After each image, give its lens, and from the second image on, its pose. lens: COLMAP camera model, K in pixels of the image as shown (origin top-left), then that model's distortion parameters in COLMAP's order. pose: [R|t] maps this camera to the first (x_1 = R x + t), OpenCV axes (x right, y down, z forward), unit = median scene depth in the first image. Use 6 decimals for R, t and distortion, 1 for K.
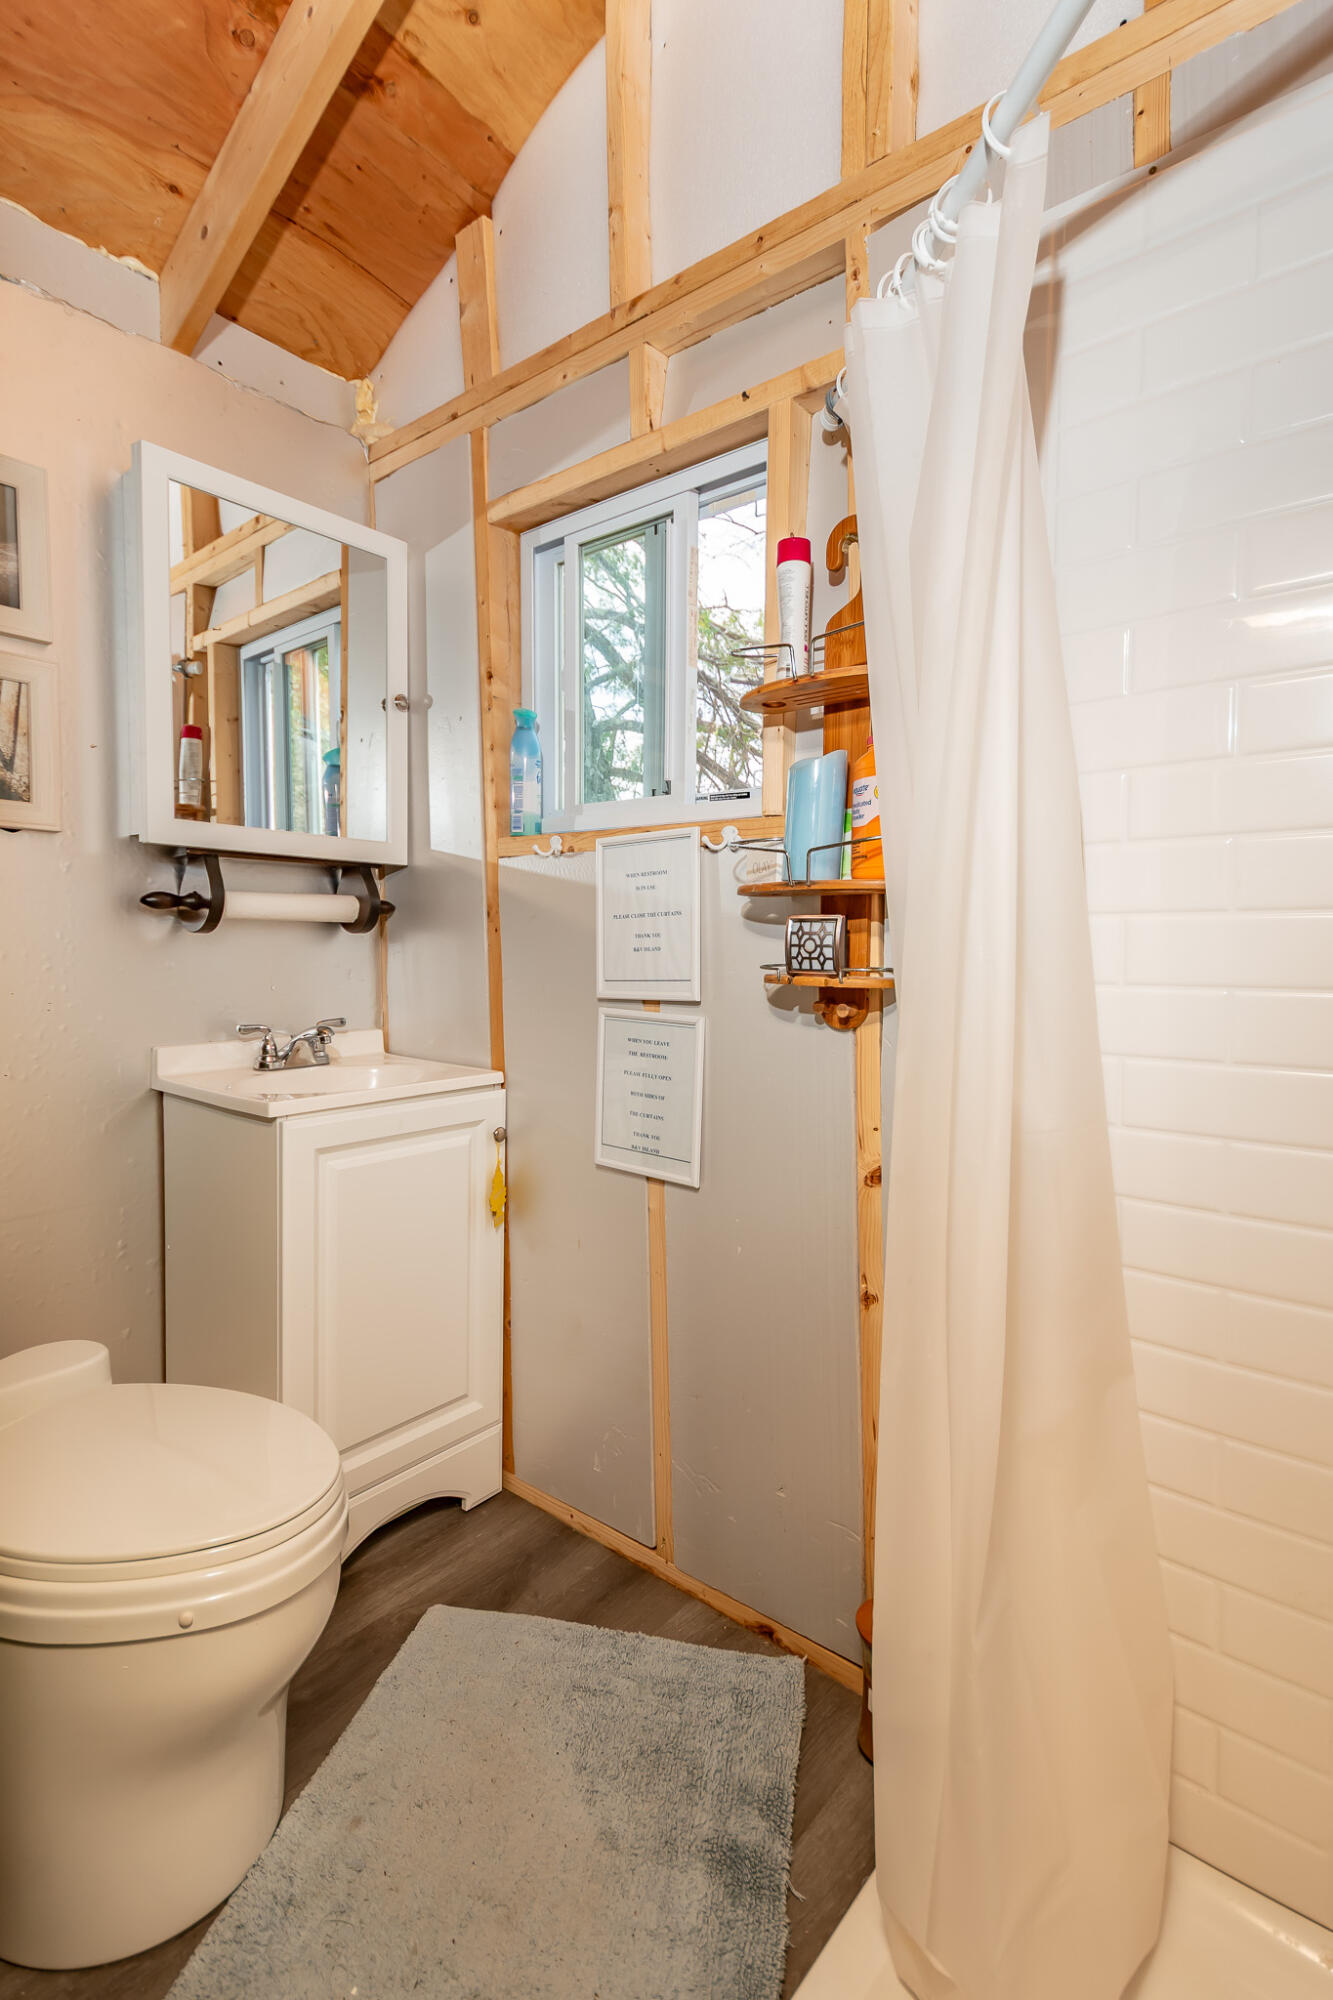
lens RADIAL K [[940.0, 0, 689.9], [0, 940.0, 1000.9], [0, 0, 1]] dist [0.020764, -0.008243]
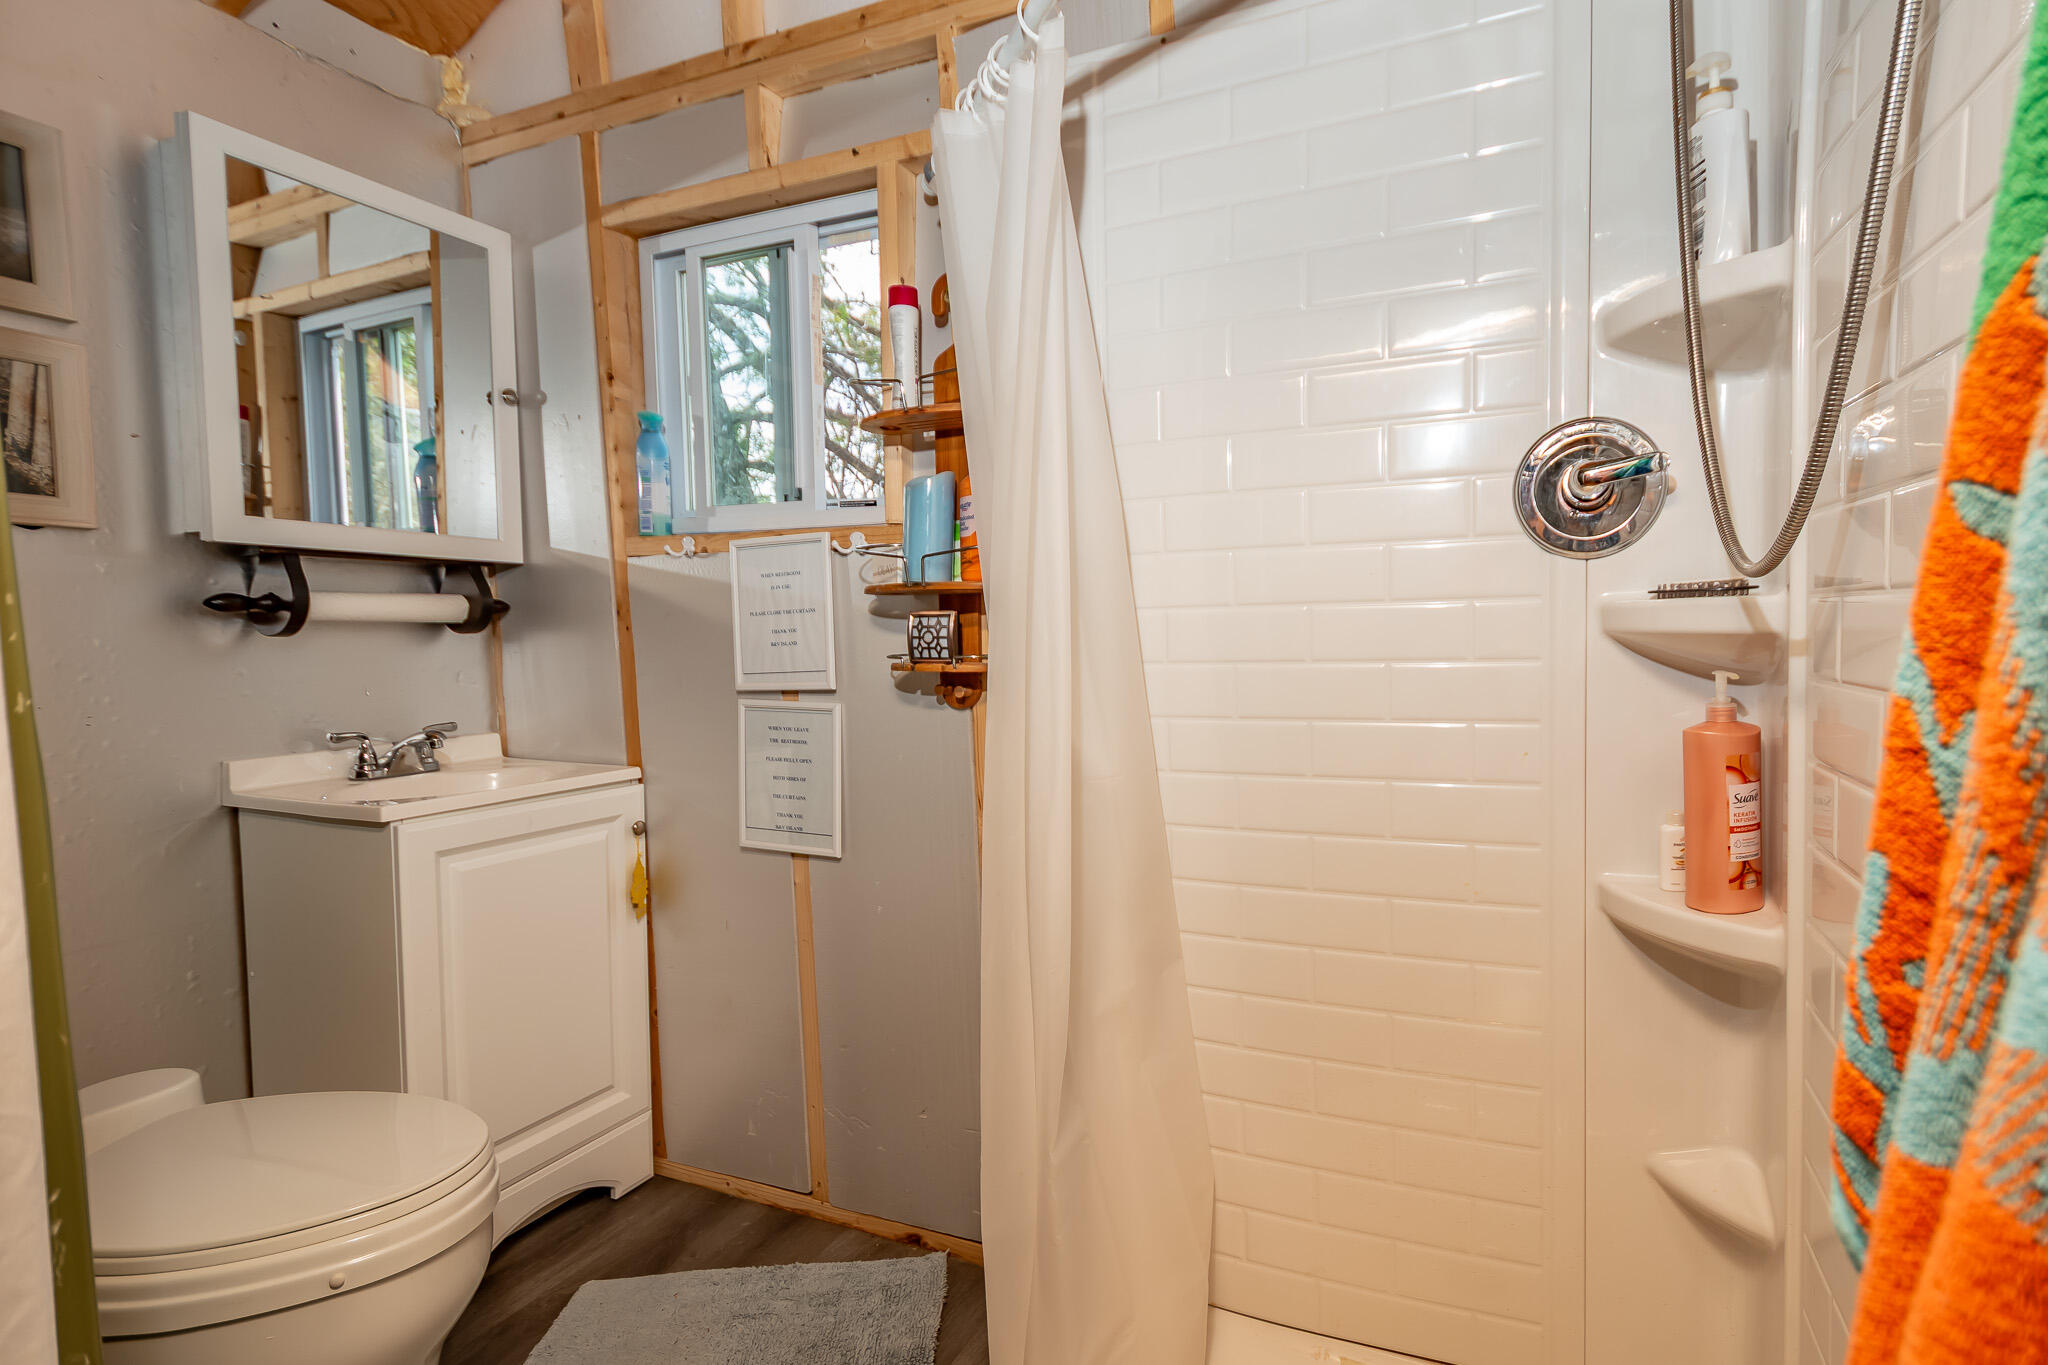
lens RADIAL K [[941.5, 0, 1115.1], [0, 941.5, 690.1], [0, 0, 1]] dist [0.023092, -0.009931]
pose [[0.961202, -0.035517, 0.273548, 0.020404], [0.036350, 0.999337, 0.002025, 0.009590], [-0.273438, 0.007997, 0.961856, -0.142201]]
